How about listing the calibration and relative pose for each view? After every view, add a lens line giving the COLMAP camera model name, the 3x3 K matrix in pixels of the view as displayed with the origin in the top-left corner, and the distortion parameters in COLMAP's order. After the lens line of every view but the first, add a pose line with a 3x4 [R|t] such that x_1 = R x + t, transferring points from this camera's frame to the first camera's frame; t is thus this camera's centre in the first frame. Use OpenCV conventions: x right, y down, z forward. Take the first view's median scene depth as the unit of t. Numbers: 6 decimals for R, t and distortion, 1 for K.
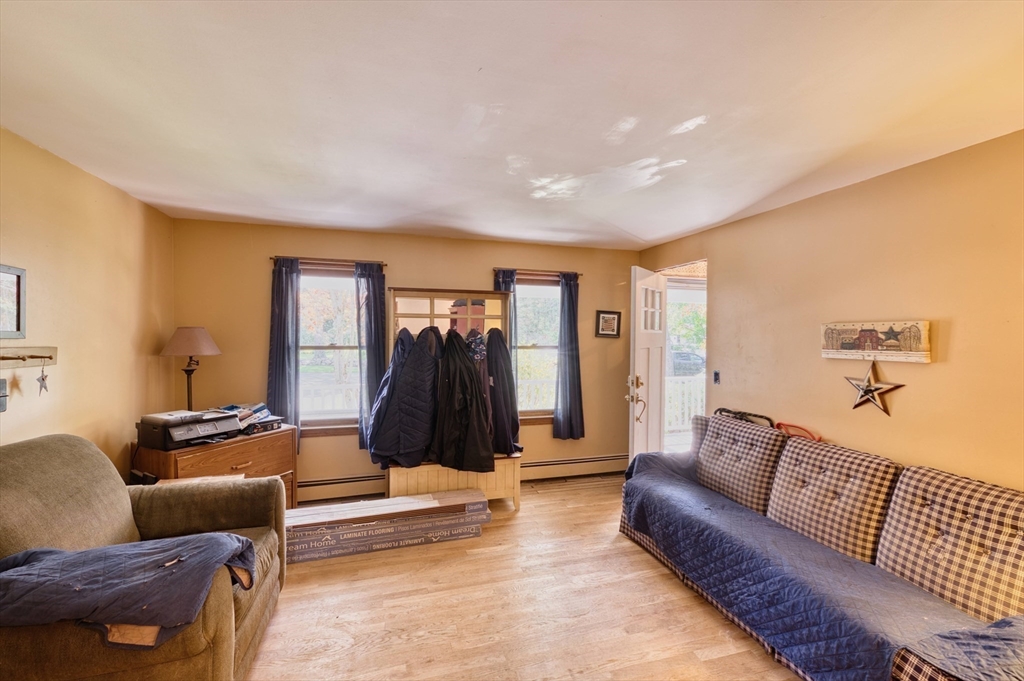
lens RADIAL K [[429.7, 0, 518.4], [0, 429.7, 340.7], [0, 0, 1]] dist [0.003127, -0.000764]
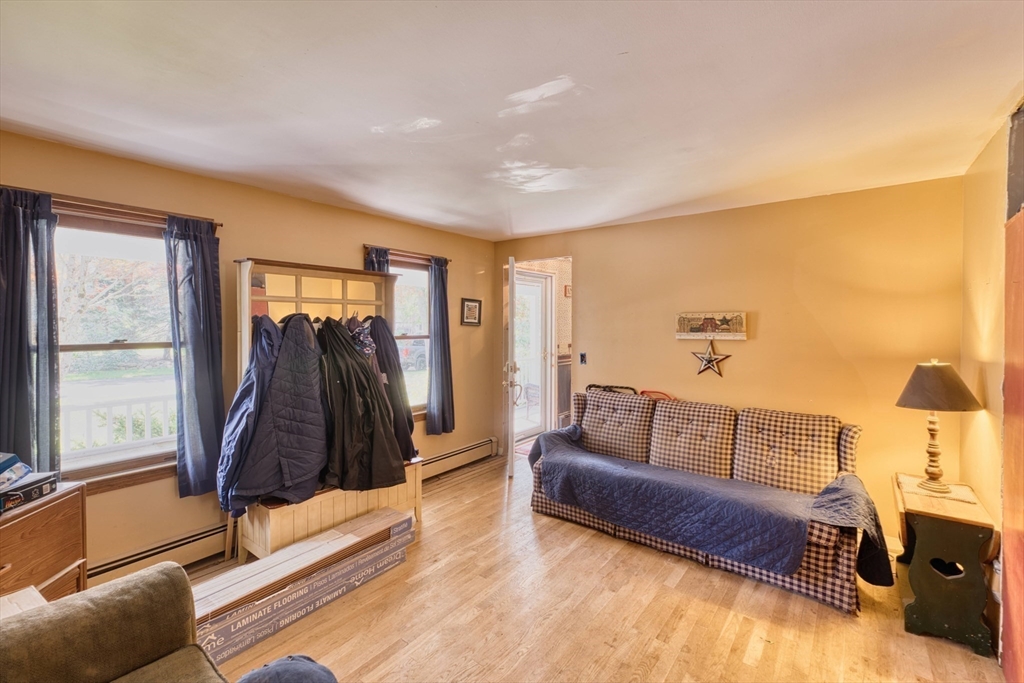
lens RADIAL K [[429.7, 0, 544.0], [0, 429.7, 326.6], [0, 0, 1]] dist [0.003127, -0.000764]
pose [[0.796069, -0.012073, 0.605086, -0.389696], [0.014741, 0.999891, 0.000557, -0.004967], [-0.605027, 0.008477, 0.796160, 0.156480]]
